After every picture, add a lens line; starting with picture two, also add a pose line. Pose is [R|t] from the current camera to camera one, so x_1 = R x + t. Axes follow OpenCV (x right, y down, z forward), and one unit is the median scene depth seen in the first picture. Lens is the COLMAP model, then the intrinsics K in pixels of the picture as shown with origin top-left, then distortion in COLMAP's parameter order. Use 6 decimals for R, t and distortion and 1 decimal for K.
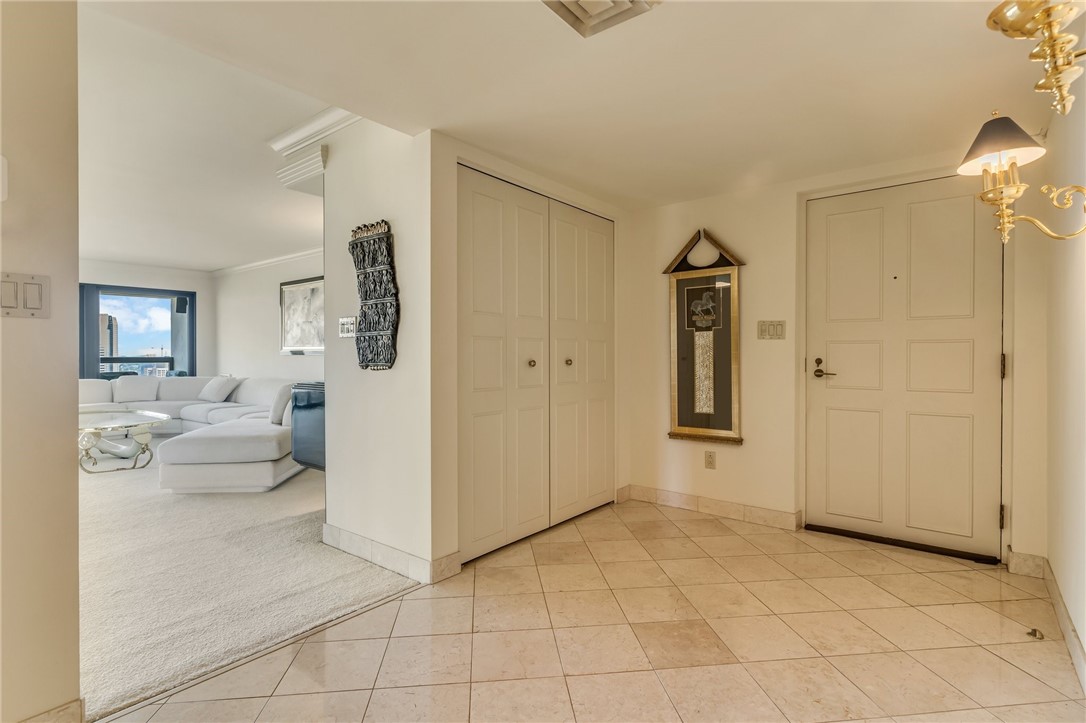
lens RADIAL K [[526.7, 0, 541.9], [0, 526.7, 351.1], [0, 0, 1]] dist [0.001435, -0.000136]
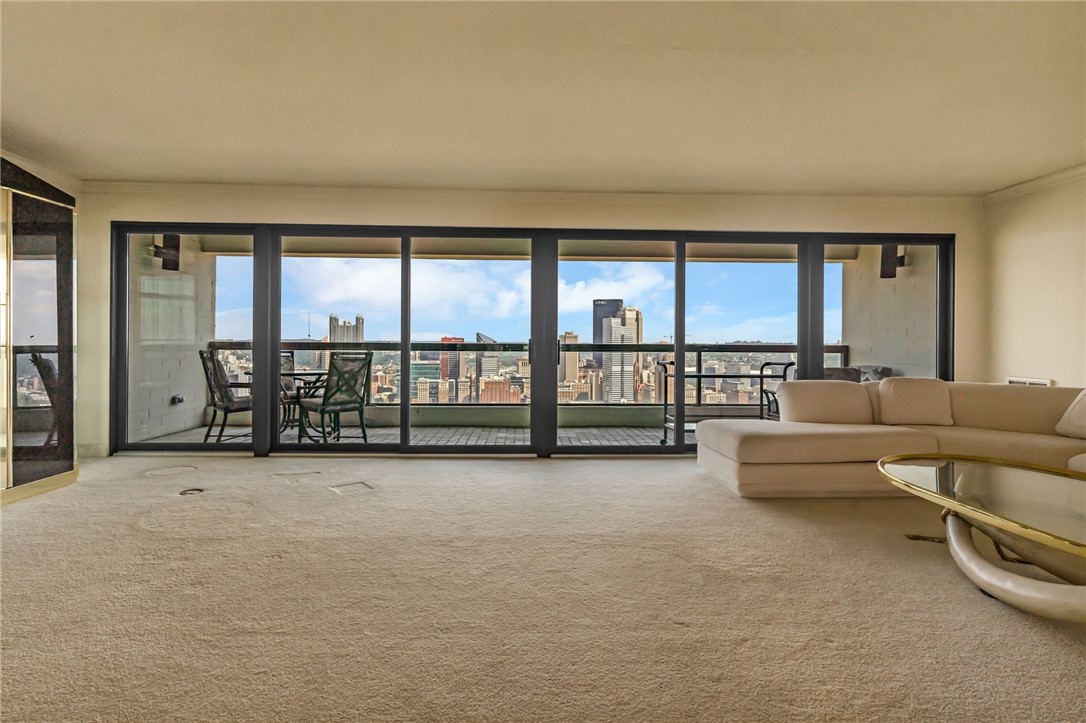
lens RADIAL K [[526.7, 0, 541.9], [0, 526.7, 351.1], [0, 0, 1]] dist [0.001435, -0.000136]
pose [[0.654505, 0.018649, -0.755828, -0.509675], [-0.001670, 0.999729, 0.023220, 0.004129], [0.756056, -0.013935, 0.654359, 0.271706]]
